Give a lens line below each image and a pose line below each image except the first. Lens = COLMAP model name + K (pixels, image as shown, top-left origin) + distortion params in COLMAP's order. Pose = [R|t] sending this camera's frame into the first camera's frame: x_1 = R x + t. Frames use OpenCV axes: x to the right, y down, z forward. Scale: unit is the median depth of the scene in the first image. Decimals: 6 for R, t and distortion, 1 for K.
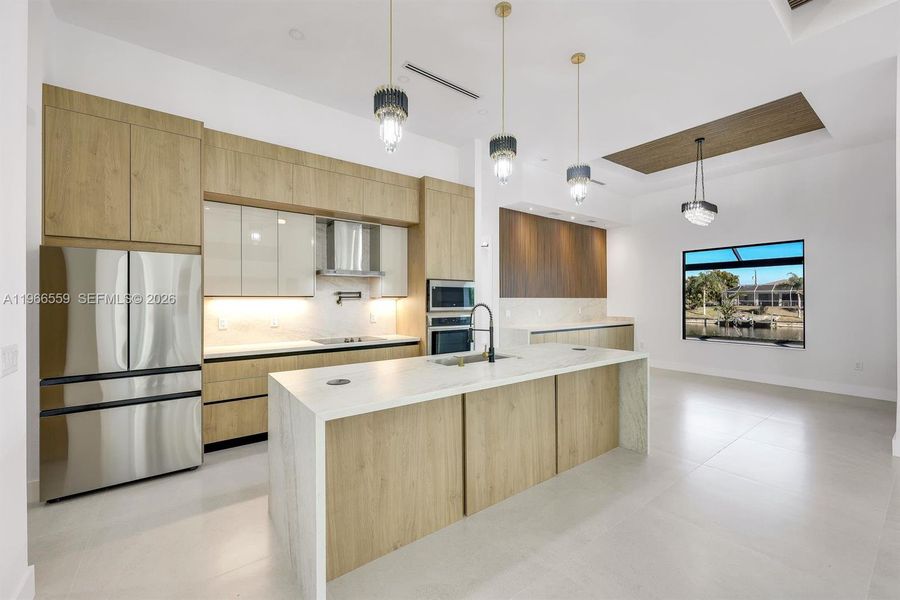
lens RADIAL K [[370.5, 0, 452.4], [0, 370.5, 301.1], [0, 0, 1]] dist [-0.004016, 0.001095]
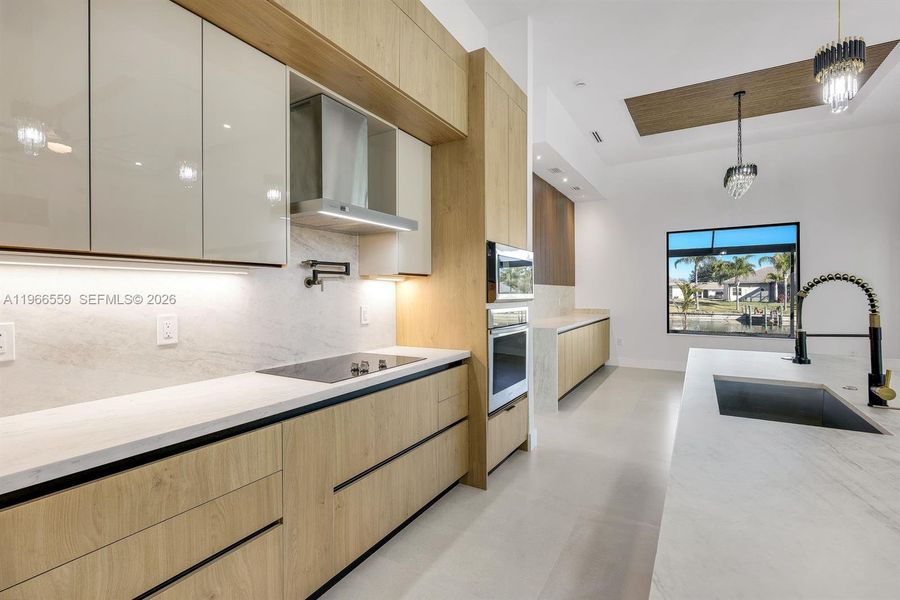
lens RADIAL K [[414.2, 0, 449.5], [0, 414.2, 294.6], [0, 0, 1]] dist [0.004444, 0.000519]
pose [[0.921625, -0.002483, 0.388073, -0.341570], [0.003237, 0.999994, -0.001289, 0.018136], [-0.388067, 0.002444, 0.921628, 0.452843]]
